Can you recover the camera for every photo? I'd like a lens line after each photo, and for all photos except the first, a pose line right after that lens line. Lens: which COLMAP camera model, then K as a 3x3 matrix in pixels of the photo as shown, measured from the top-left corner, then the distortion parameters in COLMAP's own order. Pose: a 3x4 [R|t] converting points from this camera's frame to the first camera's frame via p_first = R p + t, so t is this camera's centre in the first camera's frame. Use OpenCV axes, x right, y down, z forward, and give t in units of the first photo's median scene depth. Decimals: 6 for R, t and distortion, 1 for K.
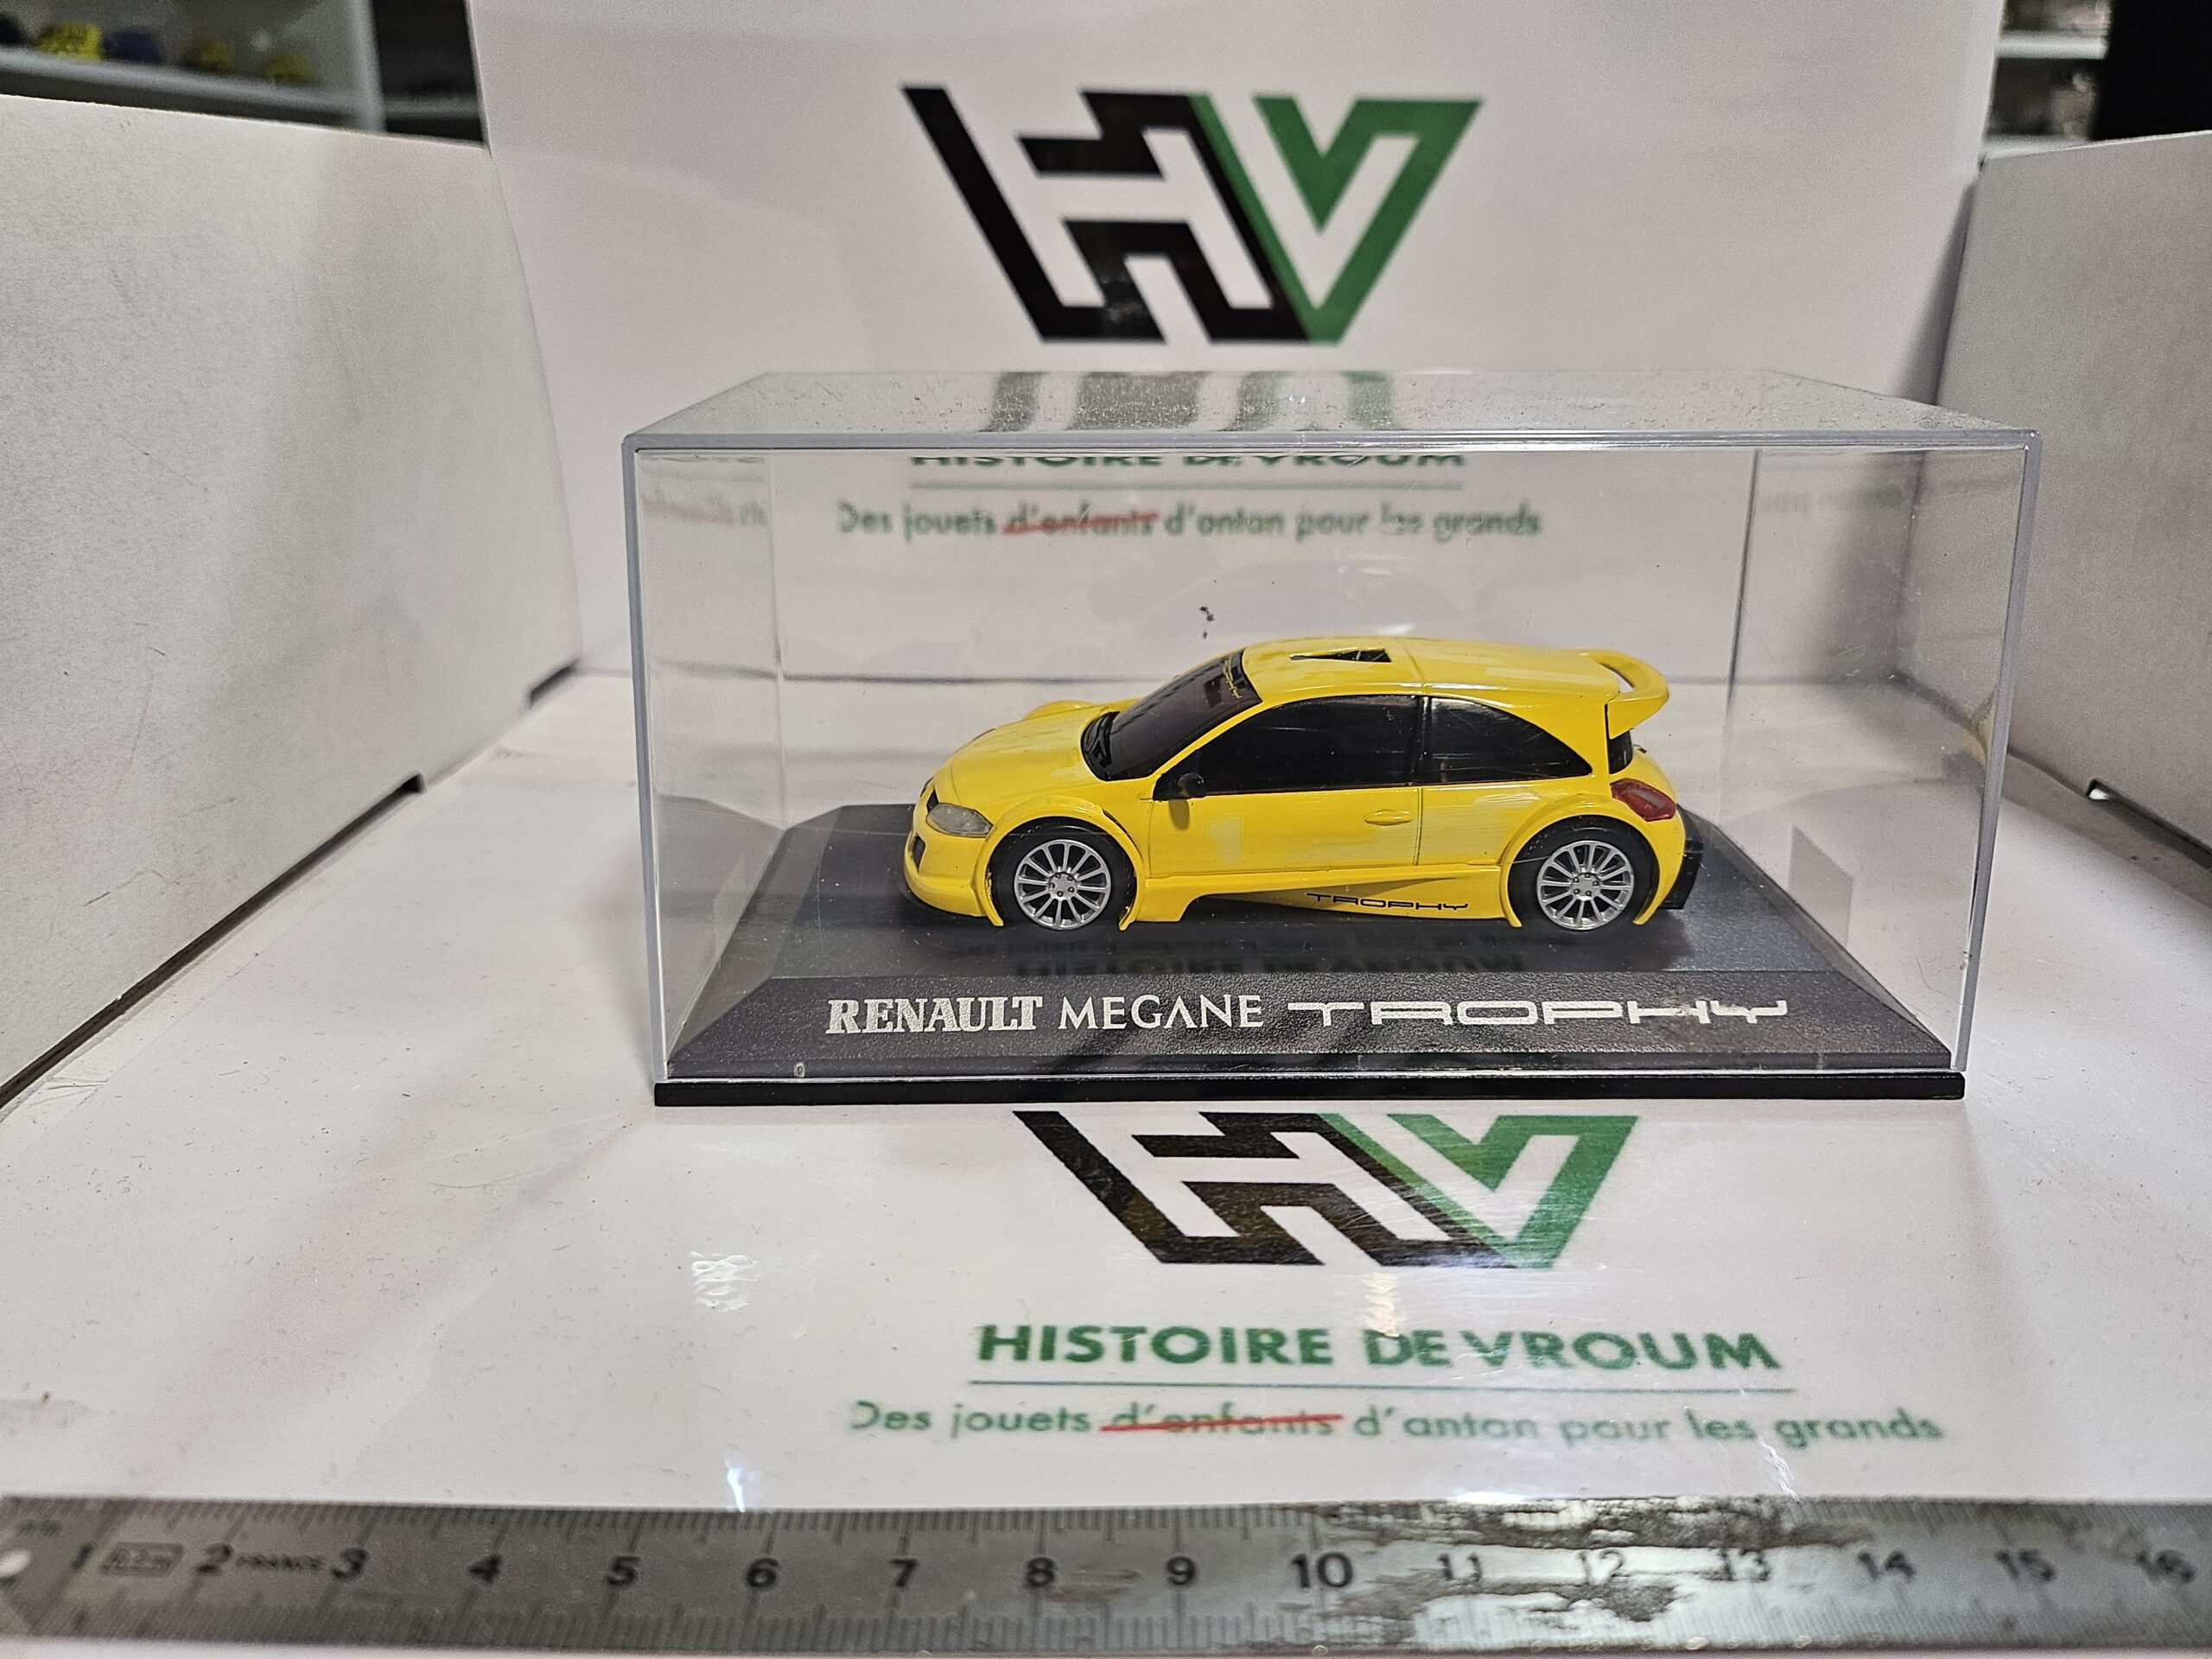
lens RADIAL K [[1711.1, 0, 1106.0], [0, 1711.1, 829.5], [0, 0, 1]] dist [0.002451, 0.004515]
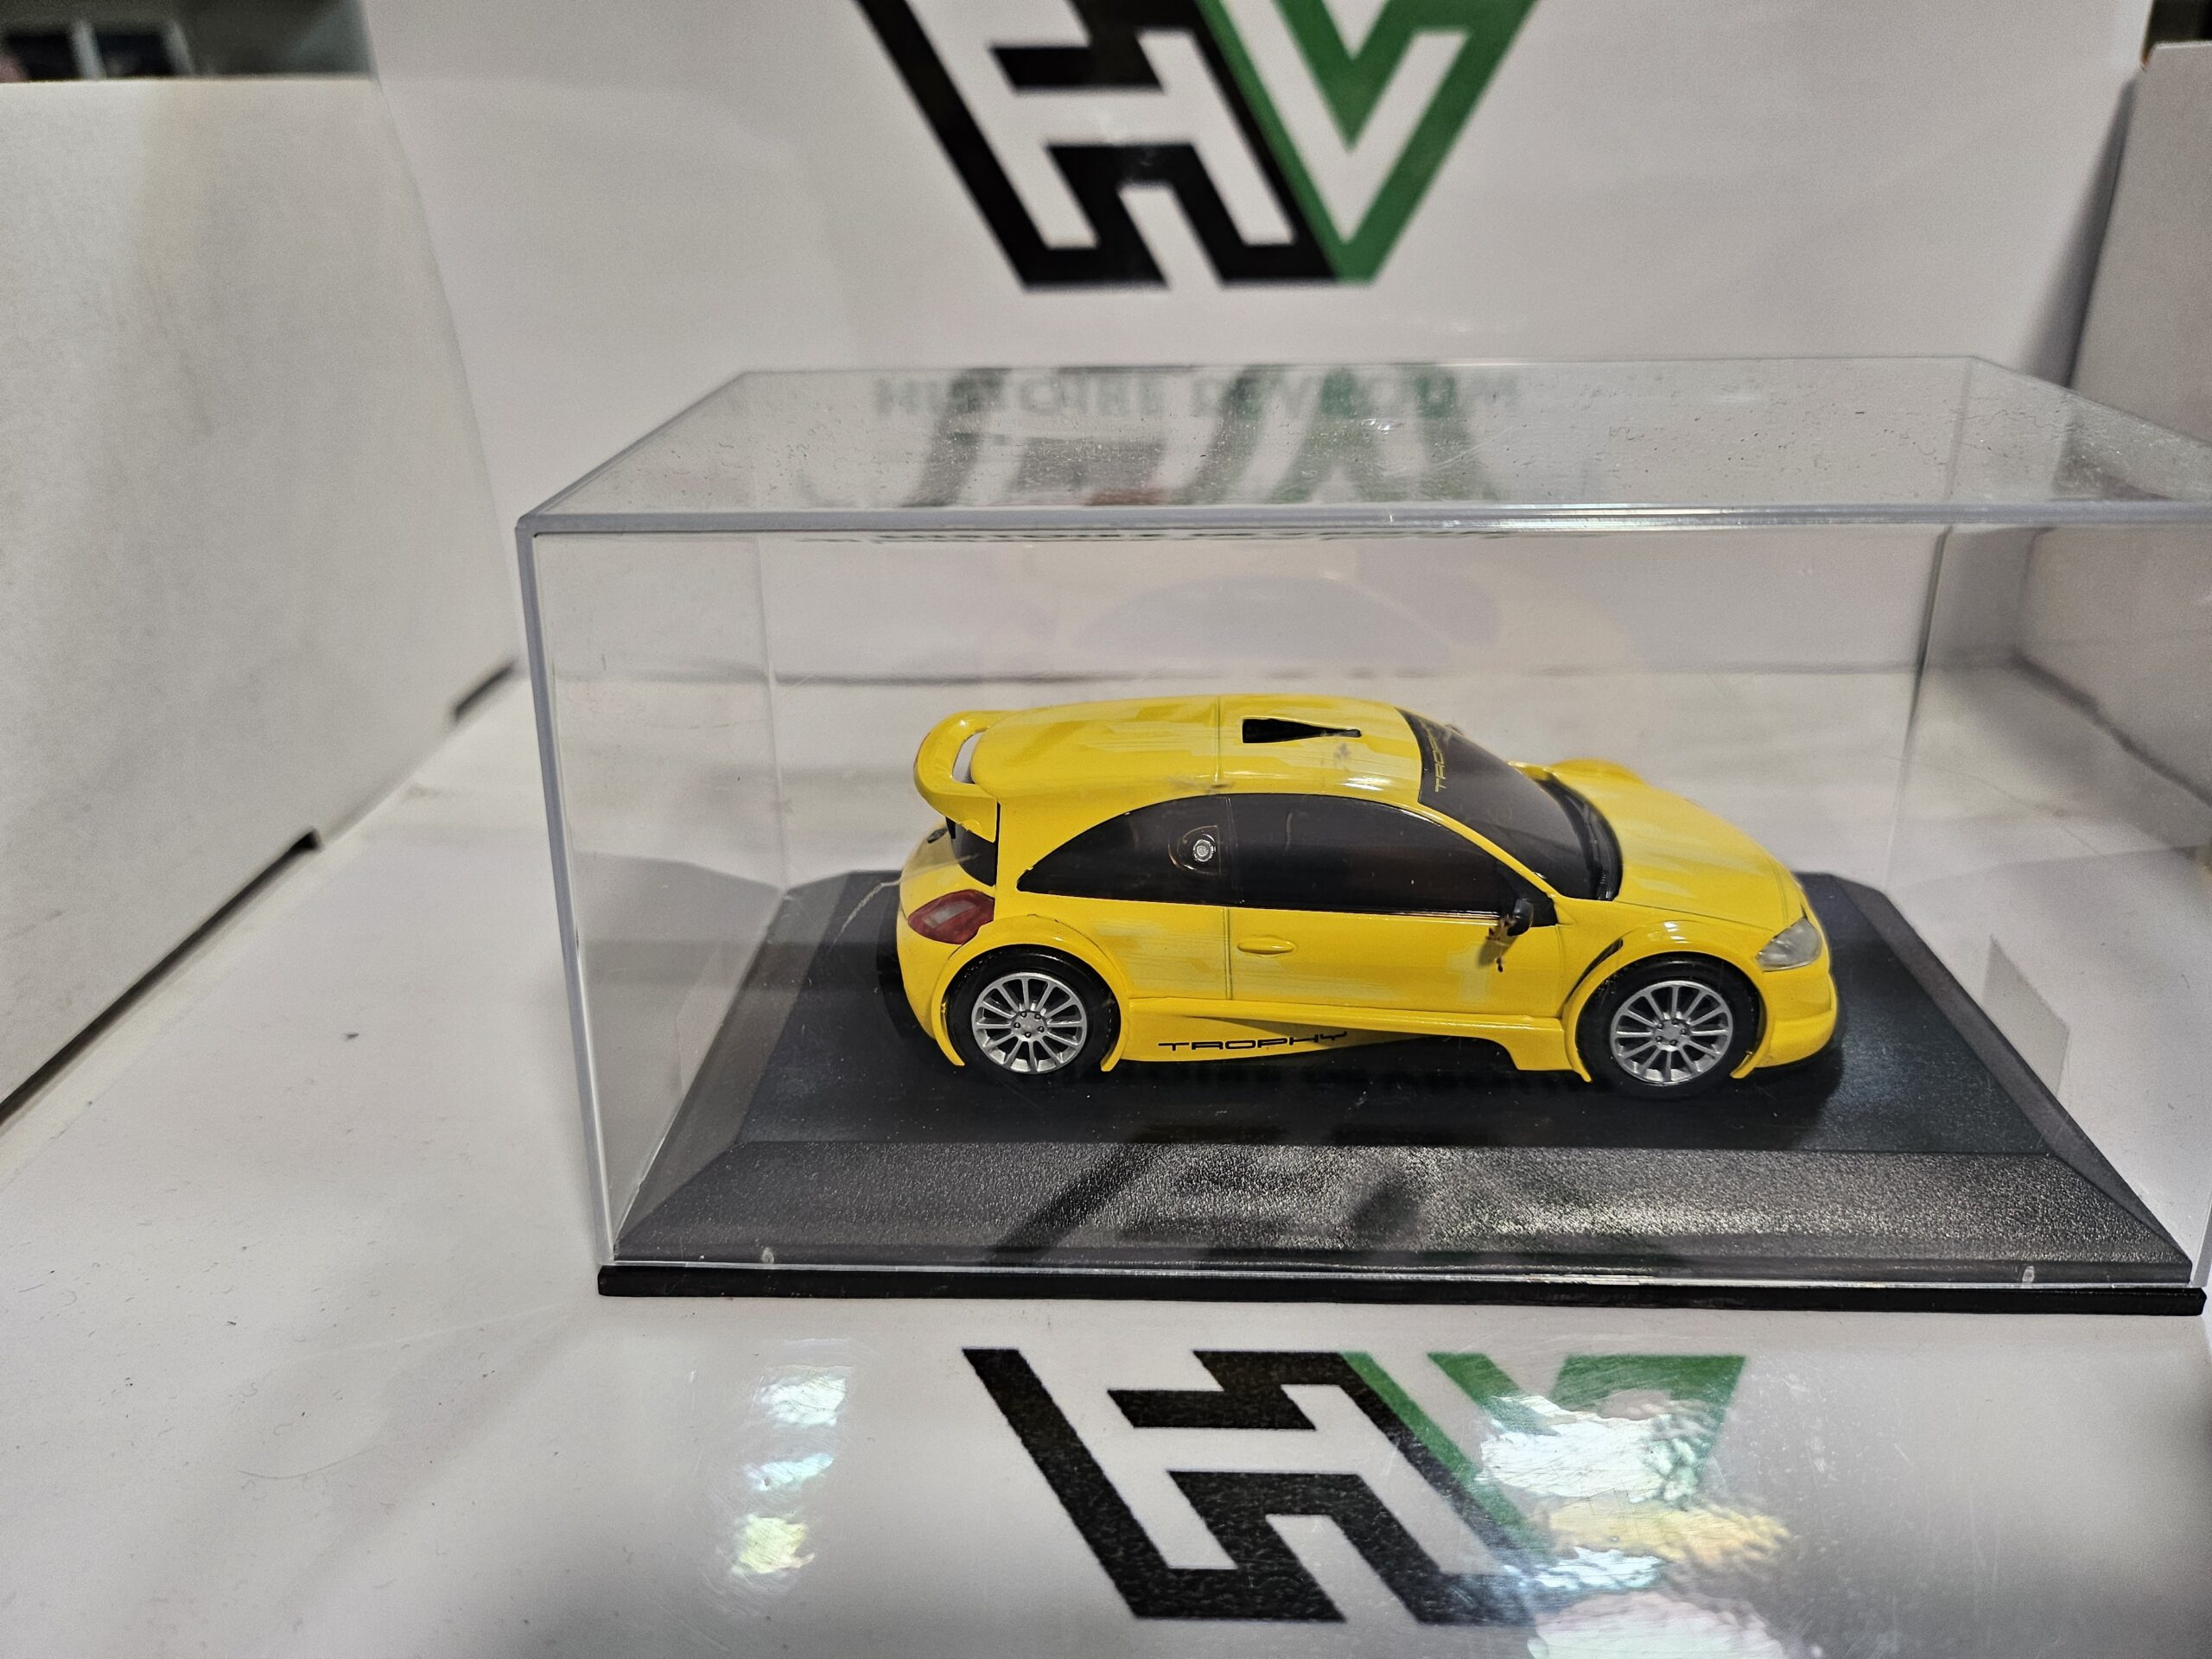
lens RADIAL K [[1748.4, 0, 1077.2], [0, 1748.4, 869.4], [0, 0, 1]] dist [-0.003891, -0.009508]
pose [[0.999287, -0.011661, -0.035921, 0.018026], [0.014675, 0.996288, 0.084825, -0.073717], [0.034798, -0.085291, 0.995748, 0.111187]]
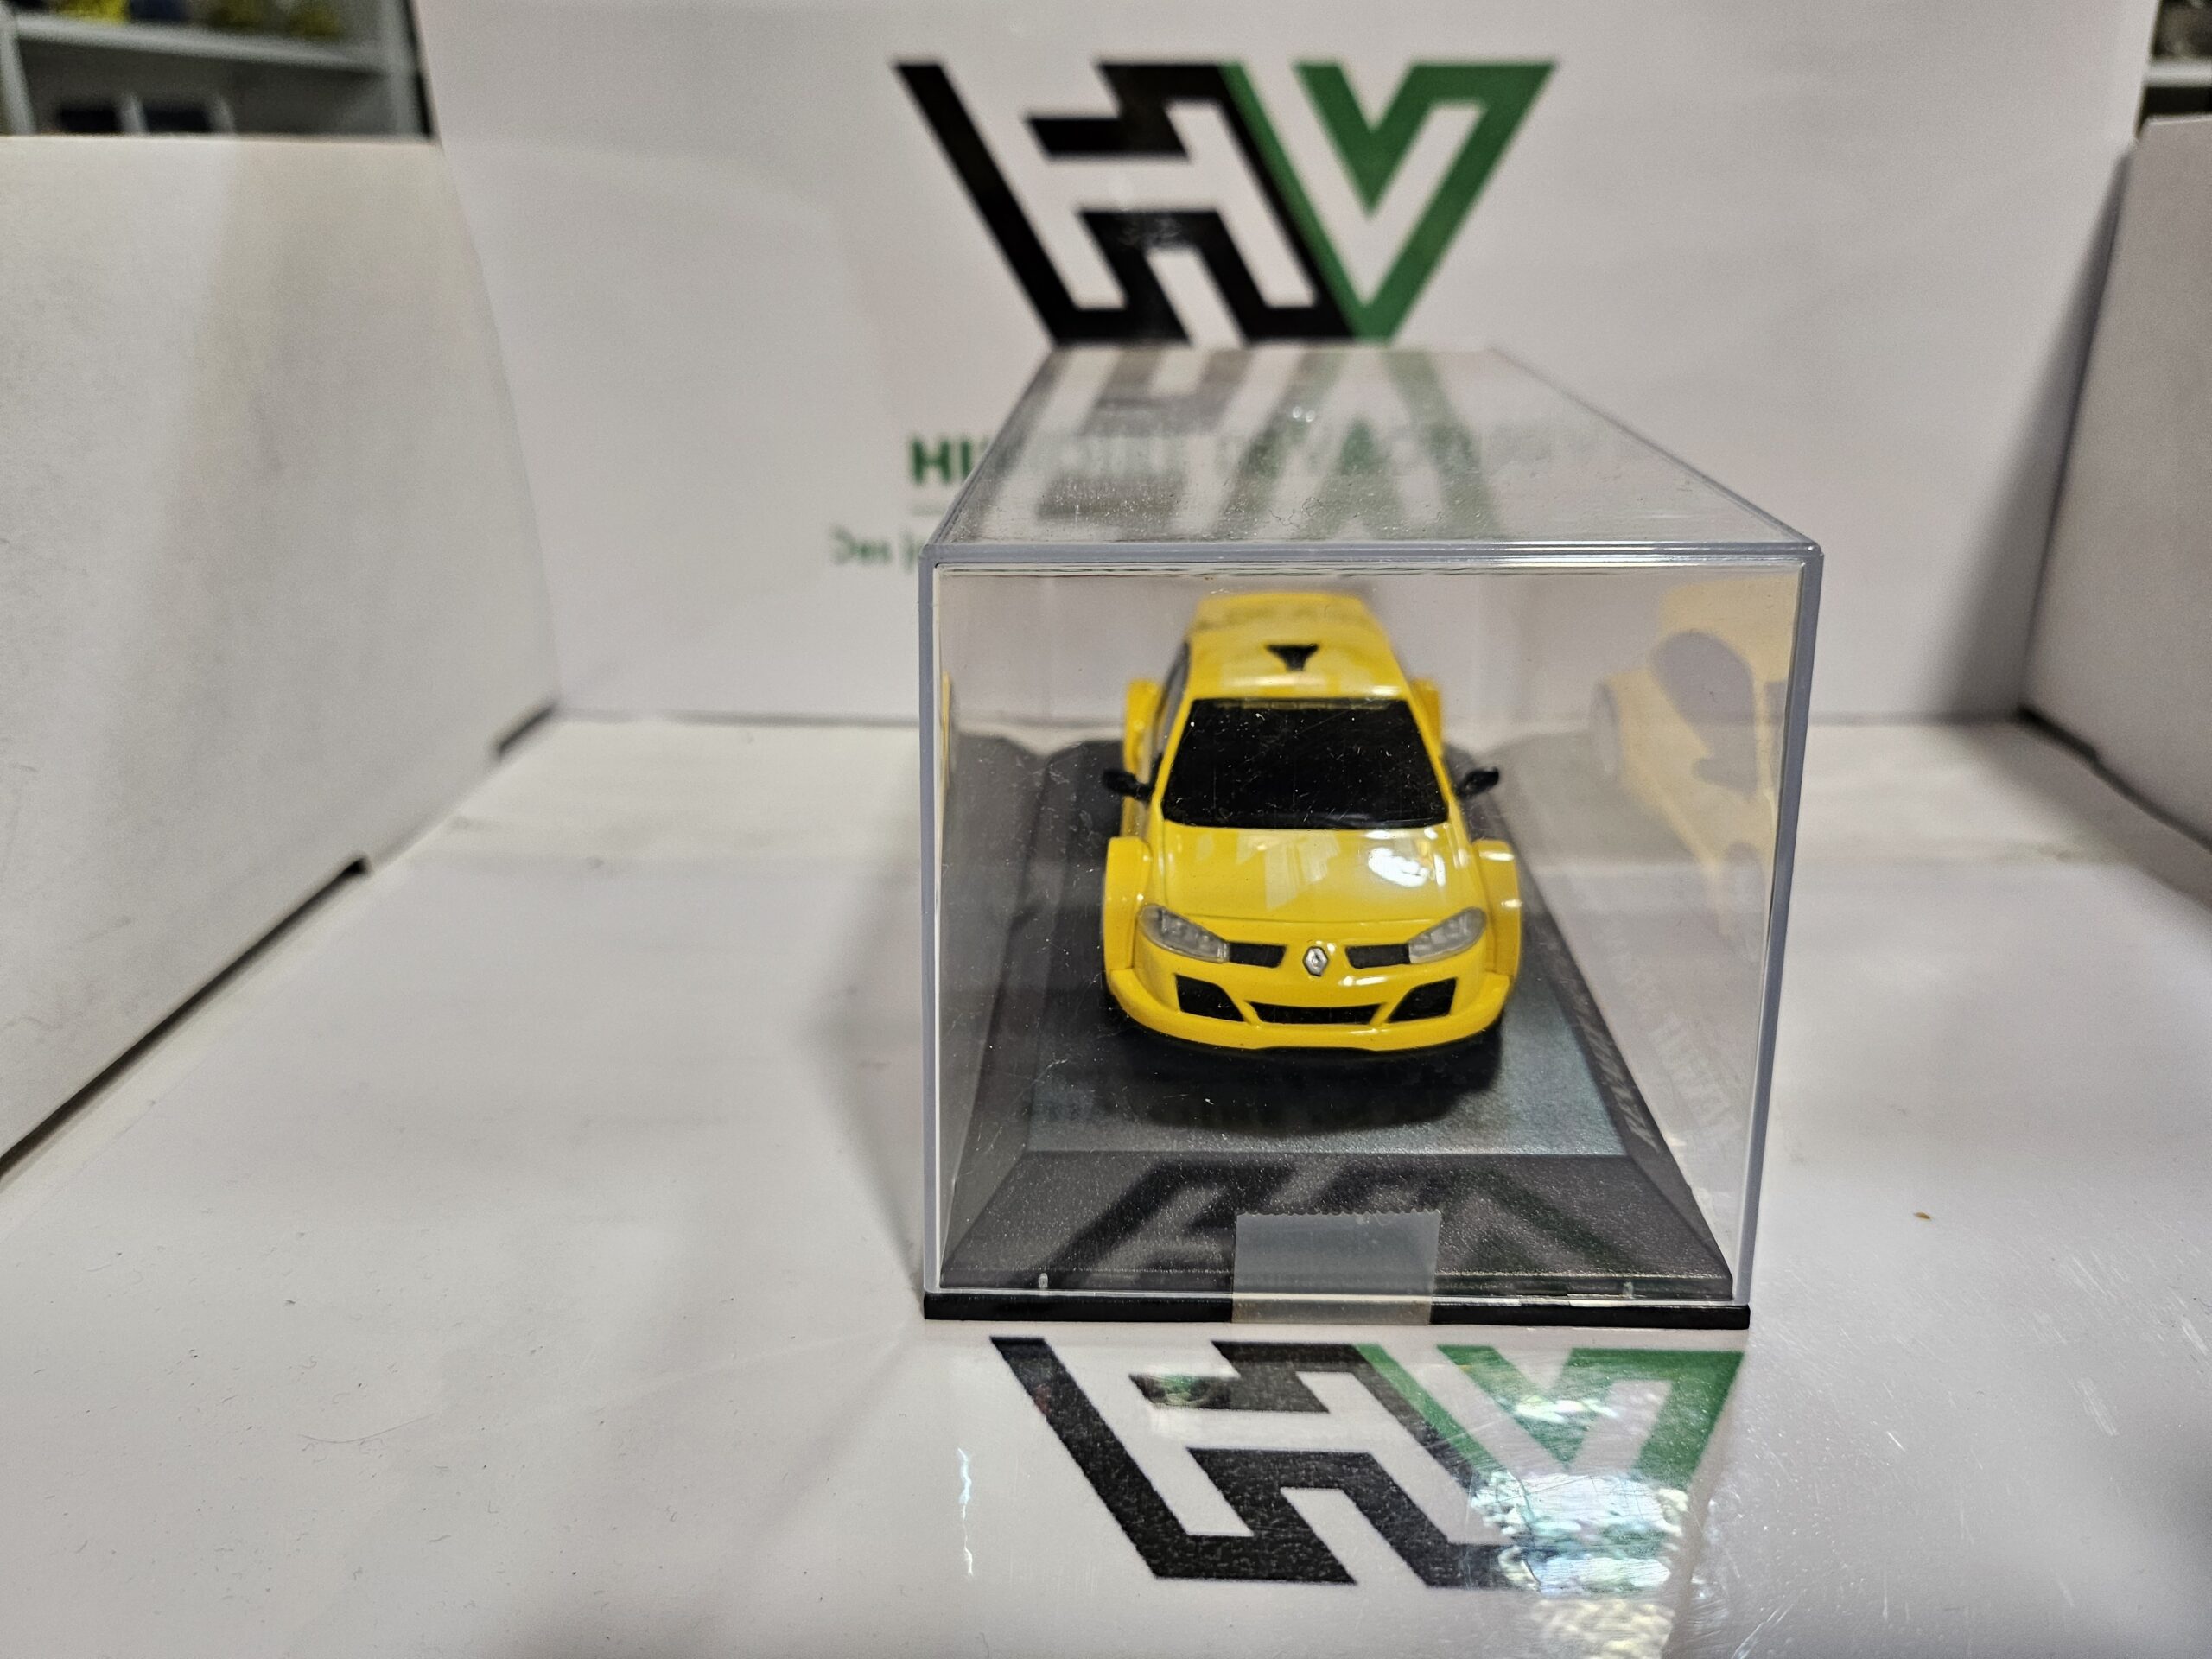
lens RADIAL K [[1748.4, 0, 1077.2], [0, 1748.4, 869.4], [0, 0, 1]] dist [-0.003891, -0.009508]
pose [[0.998909, -0.003181, -0.046596, 0.016426], [0.005287, 0.998967, 0.045142, -0.058208], [0.046404, -0.045339, 0.997893, 0.086350]]
